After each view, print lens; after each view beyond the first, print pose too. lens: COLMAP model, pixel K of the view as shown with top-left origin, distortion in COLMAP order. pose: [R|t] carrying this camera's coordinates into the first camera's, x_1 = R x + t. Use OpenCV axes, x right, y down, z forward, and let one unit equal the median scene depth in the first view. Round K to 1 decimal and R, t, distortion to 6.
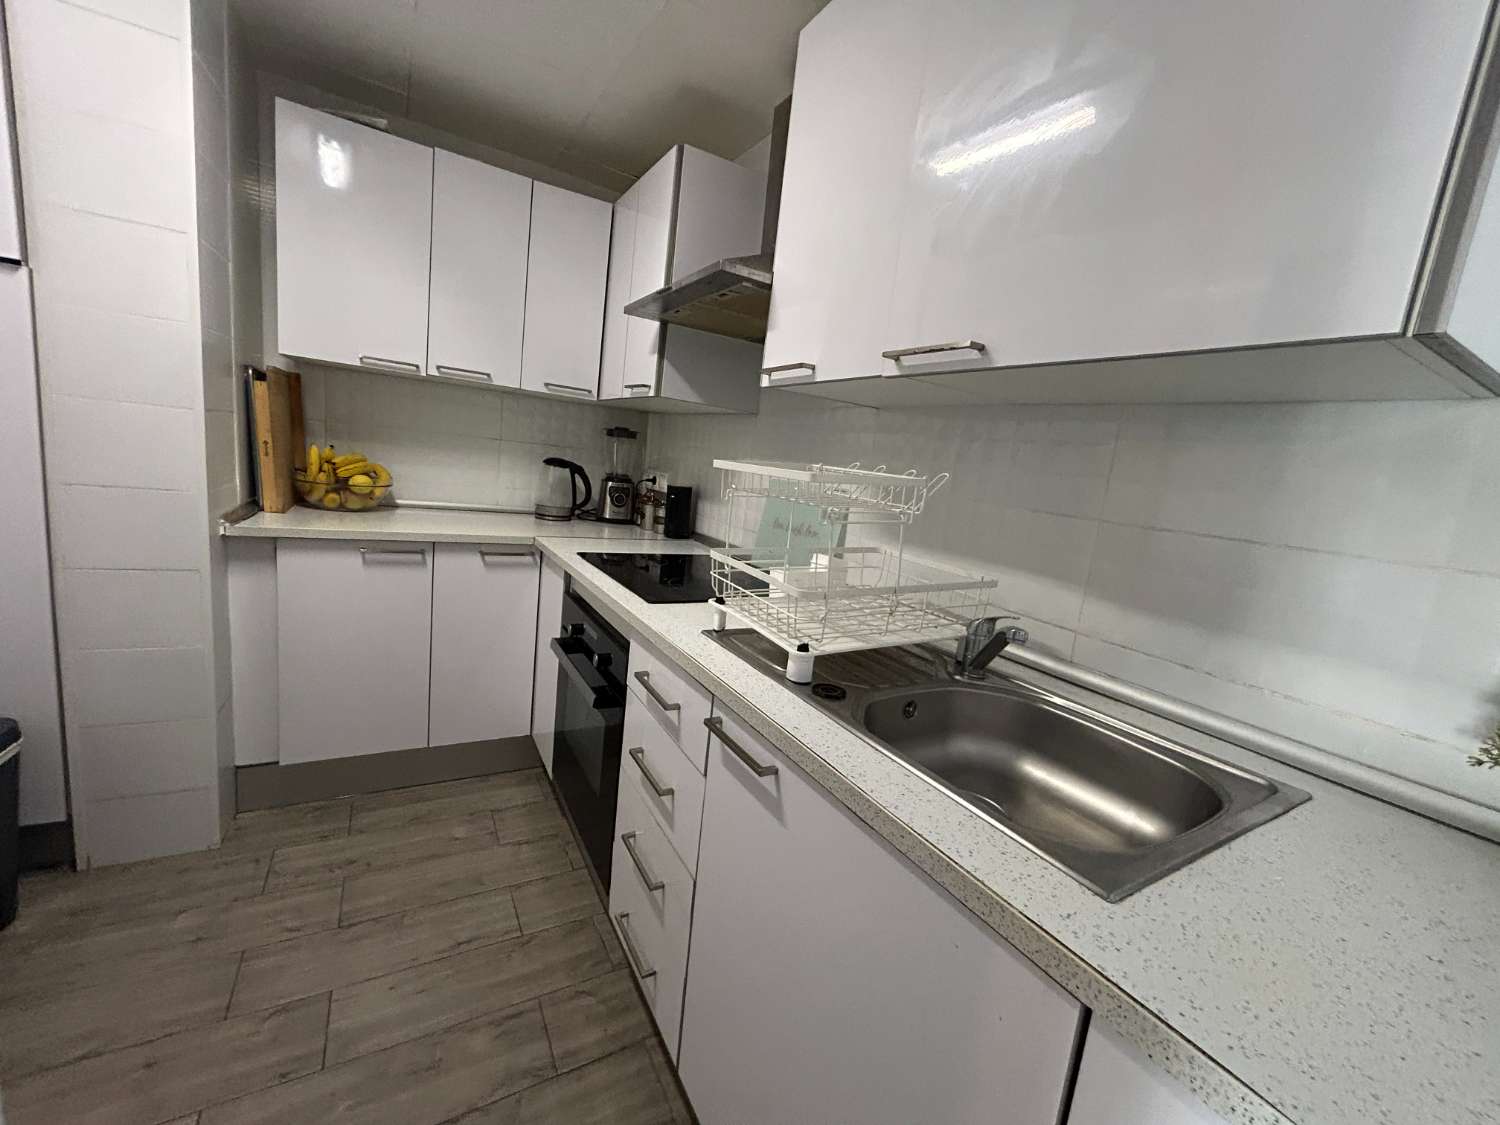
lens RADIAL K [[606.2, 0, 750.0], [0, 606.2, 562.5], [0, 0, 1]] dist [-0.000271, -0.000004]
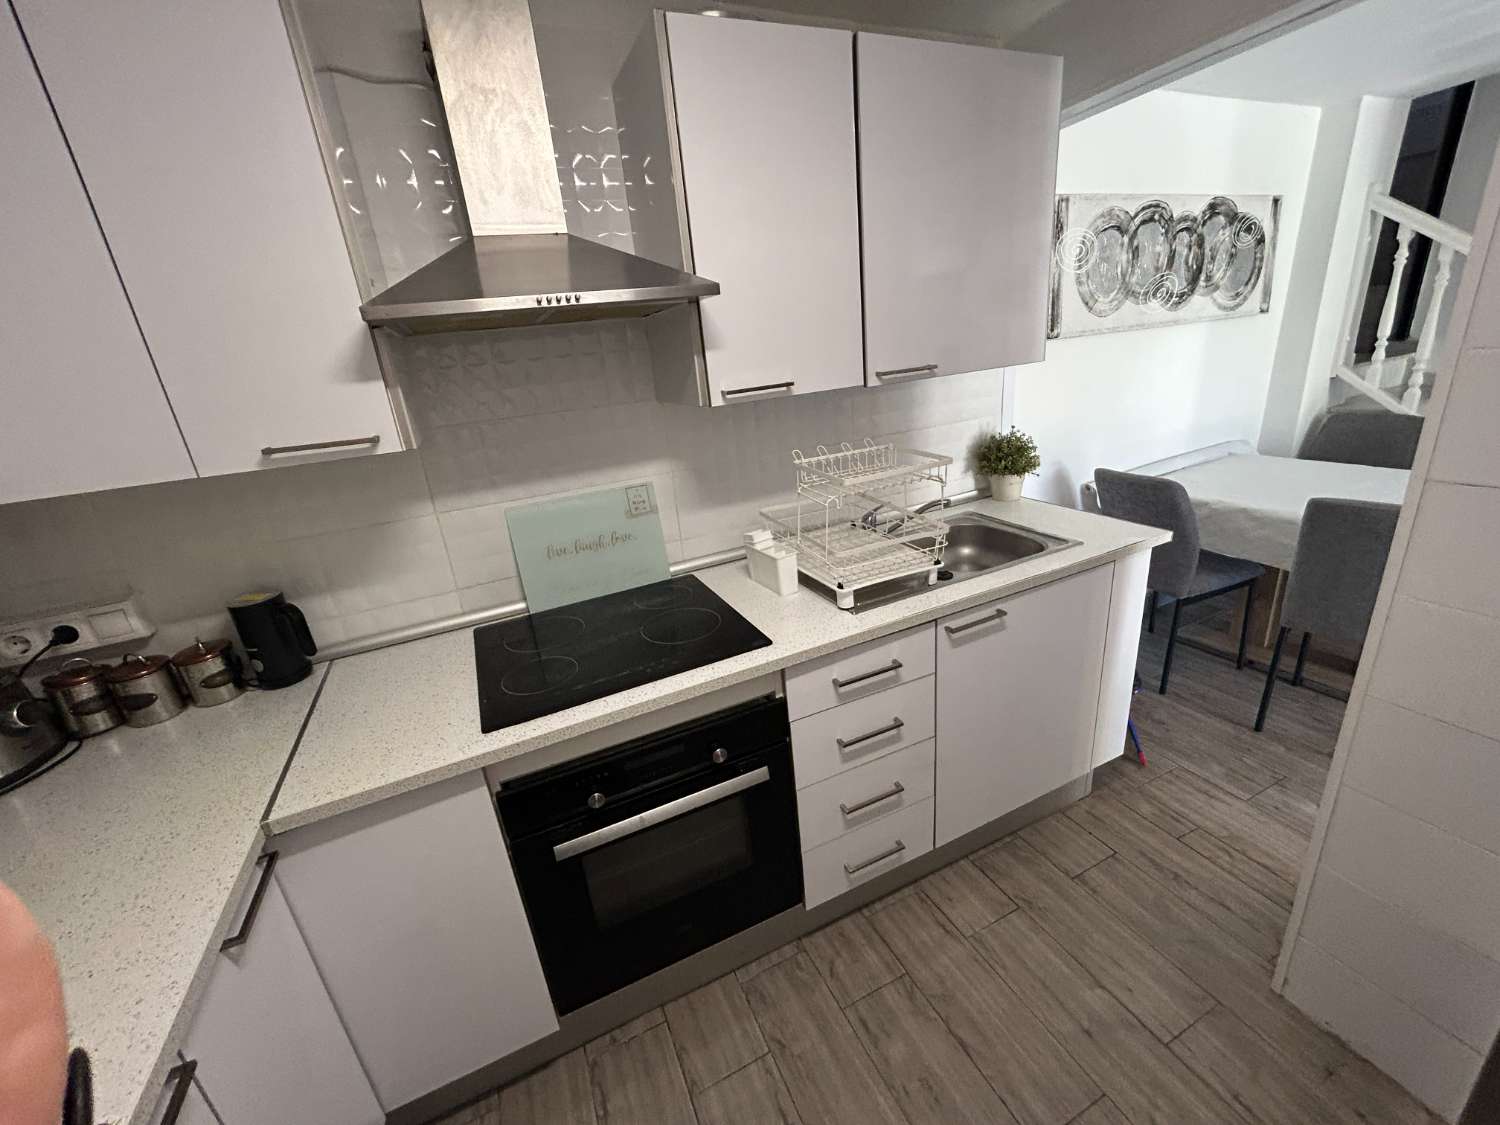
lens RADIAL K [[606.2, 0, 750.0], [0, 606.2, 562.5], [0, 0, 1]] dist [-0.000271, -0.000004]
pose [[0.084163, -0.443934, 0.892098, -1.096568], [0.267993, 0.872373, 0.408835, -0.512903], [-0.959738, 0.204667, 0.192393, 0.896753]]
